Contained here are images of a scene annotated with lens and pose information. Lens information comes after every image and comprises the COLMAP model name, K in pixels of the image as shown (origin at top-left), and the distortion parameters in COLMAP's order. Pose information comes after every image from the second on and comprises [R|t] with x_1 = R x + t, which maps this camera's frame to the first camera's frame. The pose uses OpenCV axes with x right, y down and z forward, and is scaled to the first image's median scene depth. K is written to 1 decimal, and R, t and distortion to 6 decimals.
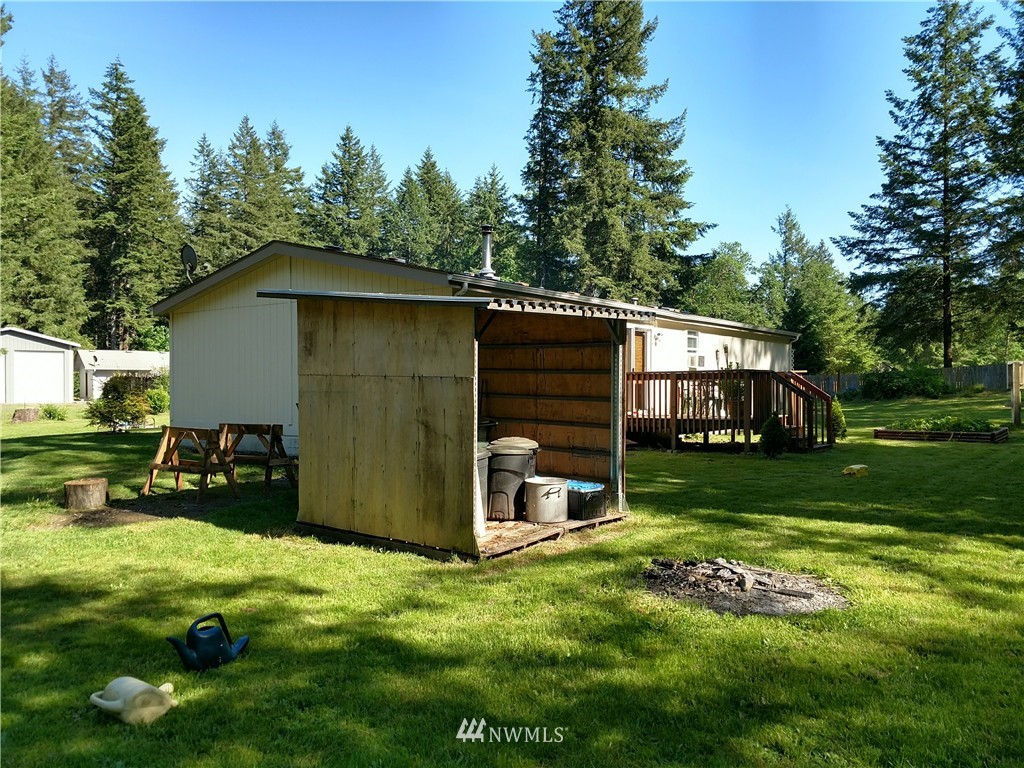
lens RADIAL K [[818.0, 0, 510.6], [0, 818.0, 386.4], [0, 0, 1]] dist [0.014676, 0.014207]
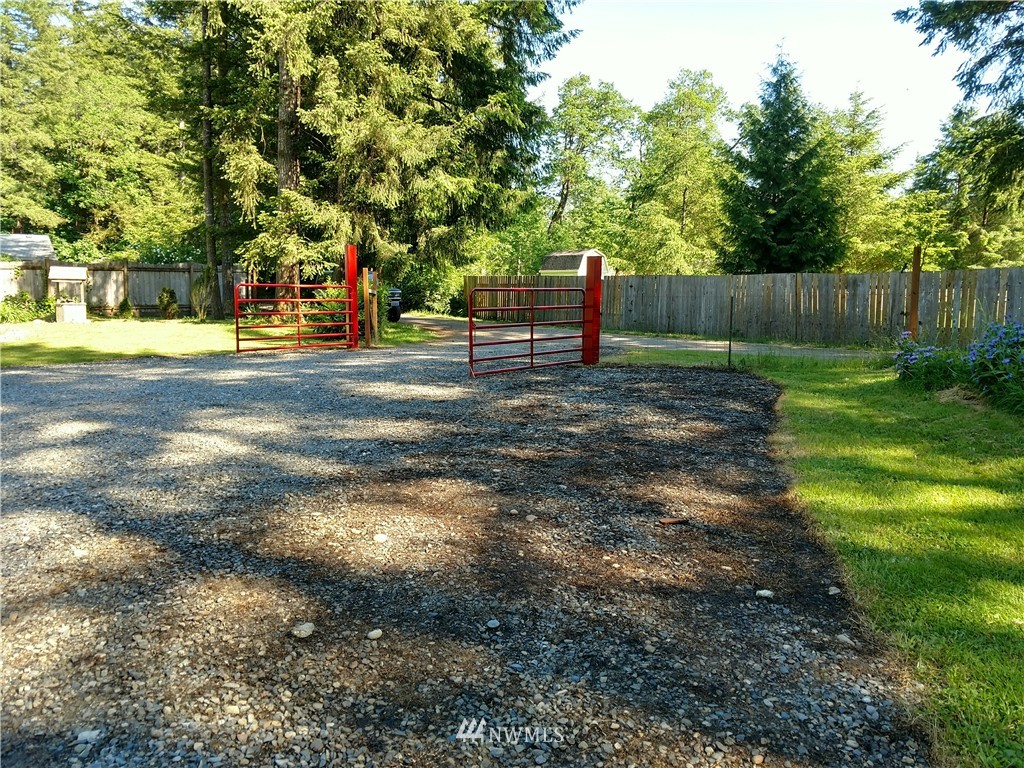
lens RADIAL K [[818.0, 0, 513.8], [0, 818.0, 384.5], [0, 0, 1]] dist [0.014676, 0.014207]
pose [[0.999865, 0.009189, 0.013645, 0.234667], [-0.010726, 0.993055, 0.117158, -0.005330], [-0.012474, -0.117288, 0.993020, 0.644459]]
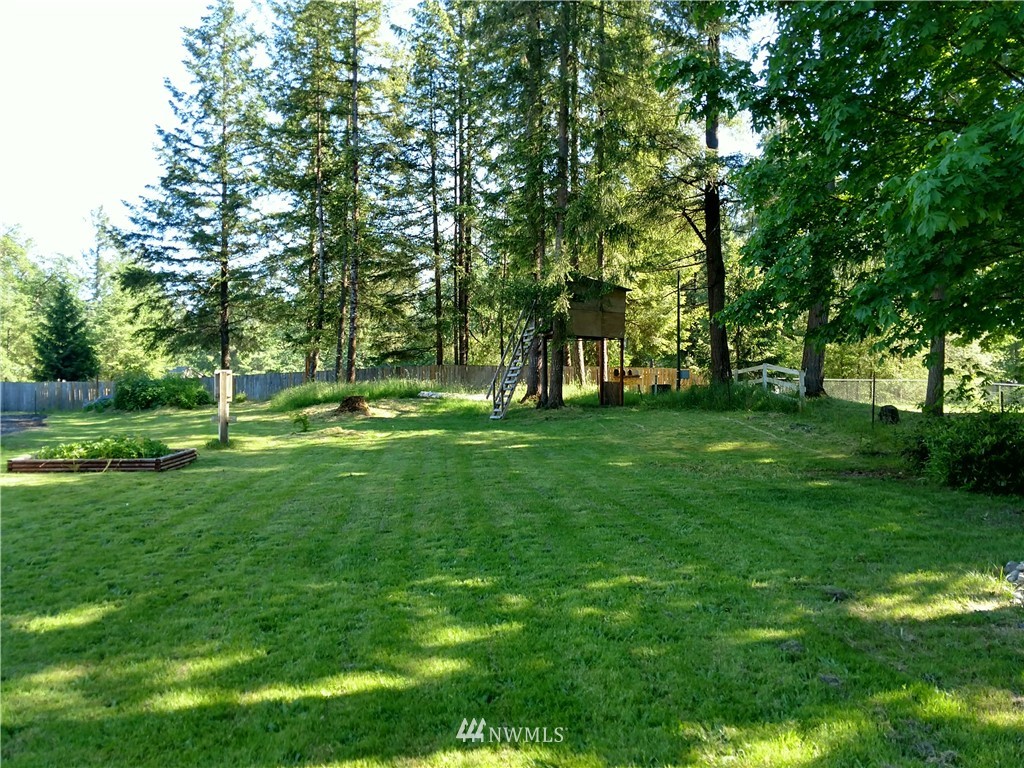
lens RADIAL K [[818.0, 0, 512.1], [0, 818.0, 383.9], [0, 0, 1]] dist [0.014676, 0.014207]
pose [[0.714707, 0.013052, 0.699303, 0.092054], [-0.005470, 0.999900, -0.013072, -0.002569], [-0.699403, 0.005517, 0.714706, 0.063727]]
